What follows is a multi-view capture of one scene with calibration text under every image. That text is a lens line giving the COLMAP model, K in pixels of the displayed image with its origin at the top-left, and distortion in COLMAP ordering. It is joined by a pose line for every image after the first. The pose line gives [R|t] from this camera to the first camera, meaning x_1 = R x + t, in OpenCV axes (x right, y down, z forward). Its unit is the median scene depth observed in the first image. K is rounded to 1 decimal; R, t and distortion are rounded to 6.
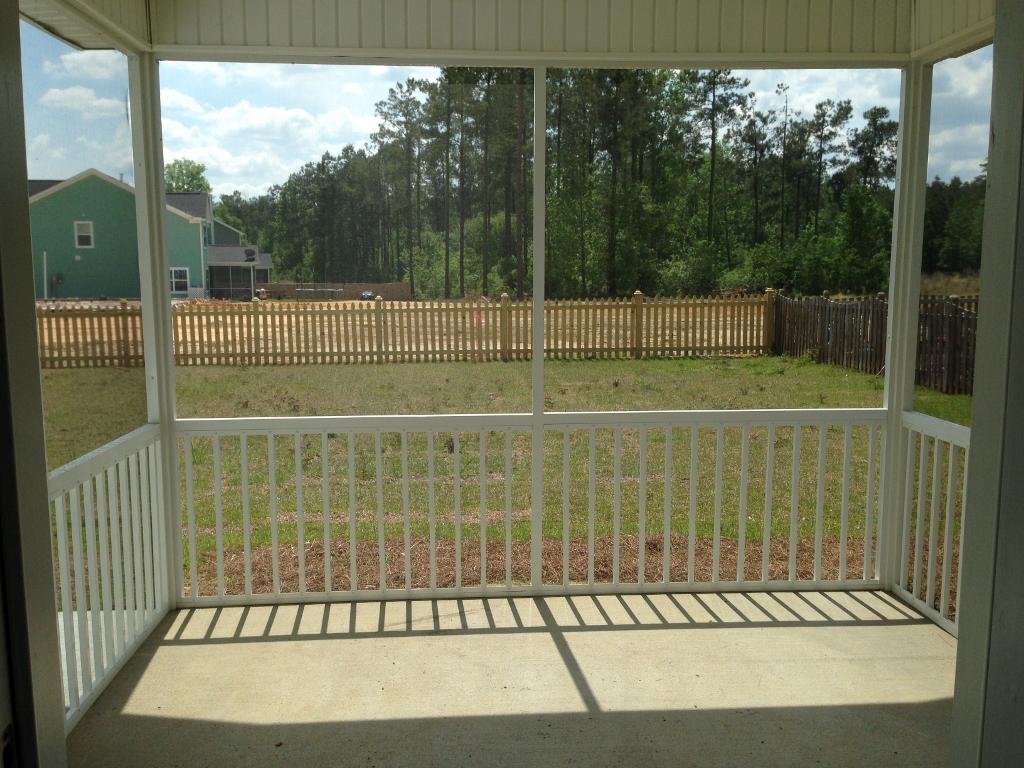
lens RADIAL K [[931.2, 0, 512.0], [0, 931.2, 384.0], [0, 0, 1]] dist [0.080691, -0.118906]
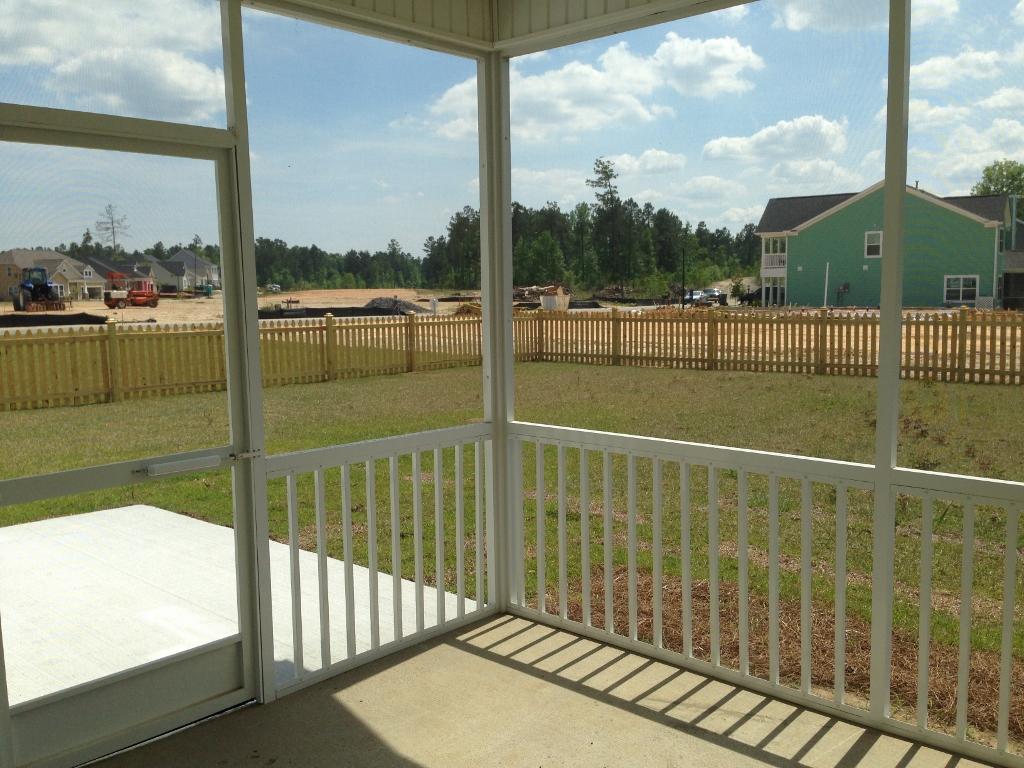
lens RADIAL K [[931.2, 0, 512.0], [0, 931.2, 384.0], [0, 0, 1]] dist [0.080691, -0.118906]
pose [[0.686490, 0.075296, -0.723231, 0.273018], [-0.082433, 0.996271, 0.025477, -0.020999], [0.722452, 0.042129, 0.690137, 0.254556]]
